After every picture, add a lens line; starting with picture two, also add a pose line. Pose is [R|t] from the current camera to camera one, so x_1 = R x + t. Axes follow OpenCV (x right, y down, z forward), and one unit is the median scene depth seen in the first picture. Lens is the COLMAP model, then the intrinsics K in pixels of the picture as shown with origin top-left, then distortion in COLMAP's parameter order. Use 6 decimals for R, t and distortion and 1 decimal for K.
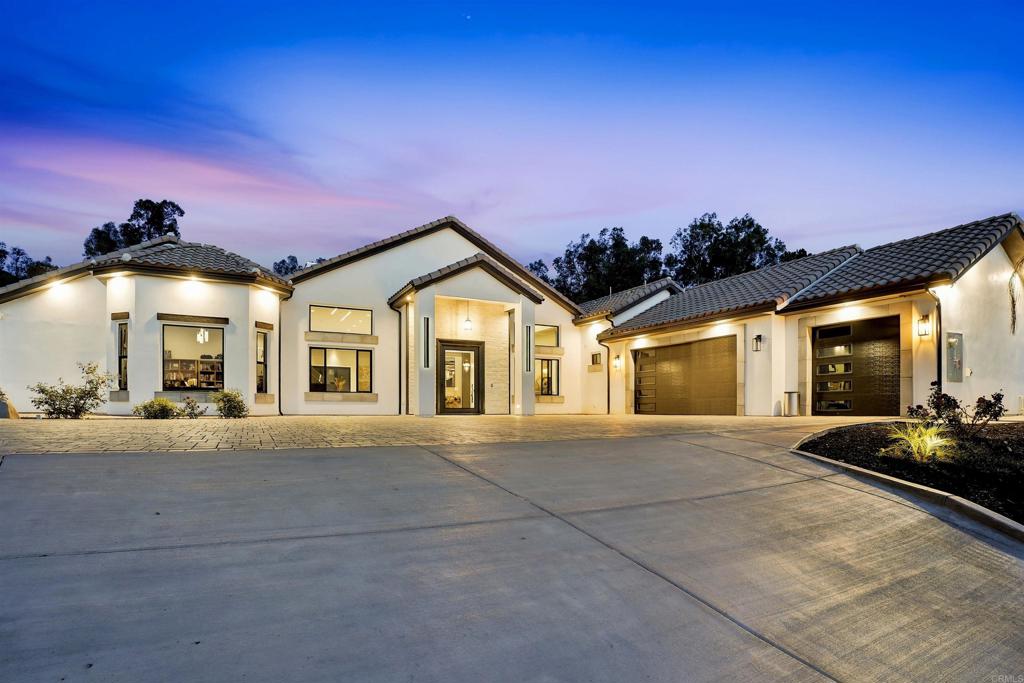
lens RADIAL K [[490.9, 0, 509.7], [0, 490.9, 342.5], [0, 0, 1]] dist [-0.061785, 0.014905]
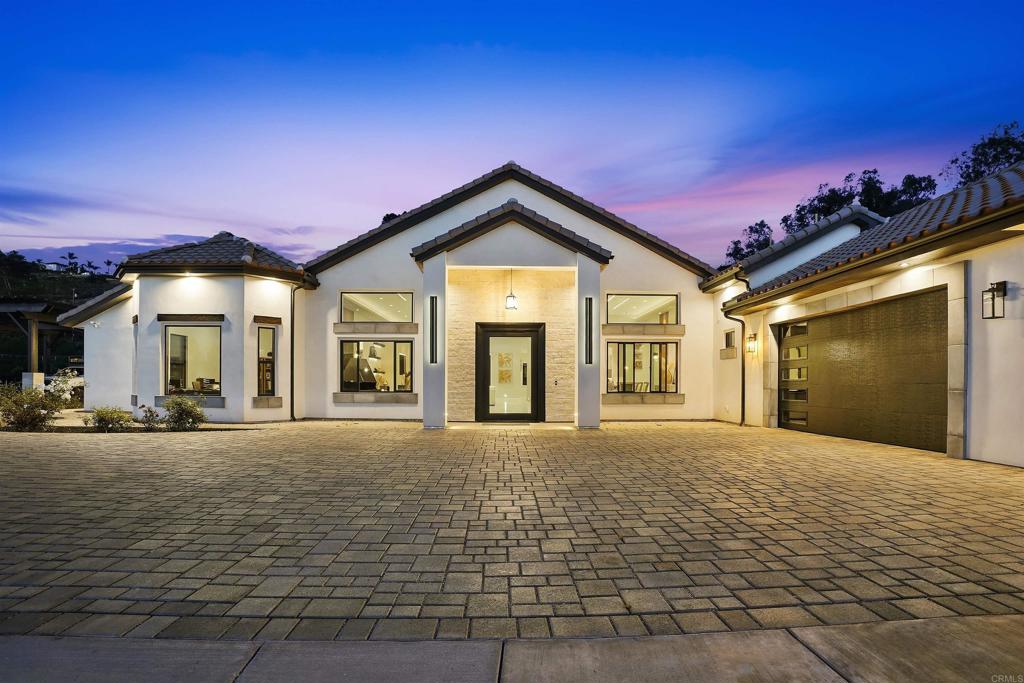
lens RADIAL K [[490.9, 0, 510.0], [0, 490.9, 345.6], [0, 0, 1]] dist [-0.061785, 0.014905]
pose [[0.902062, -0.031907, -0.430425, 0.207994], [0.051671, 0.998075, 0.034303, 0.003503], [0.428502, -0.053184, 0.901974, 0.296260]]
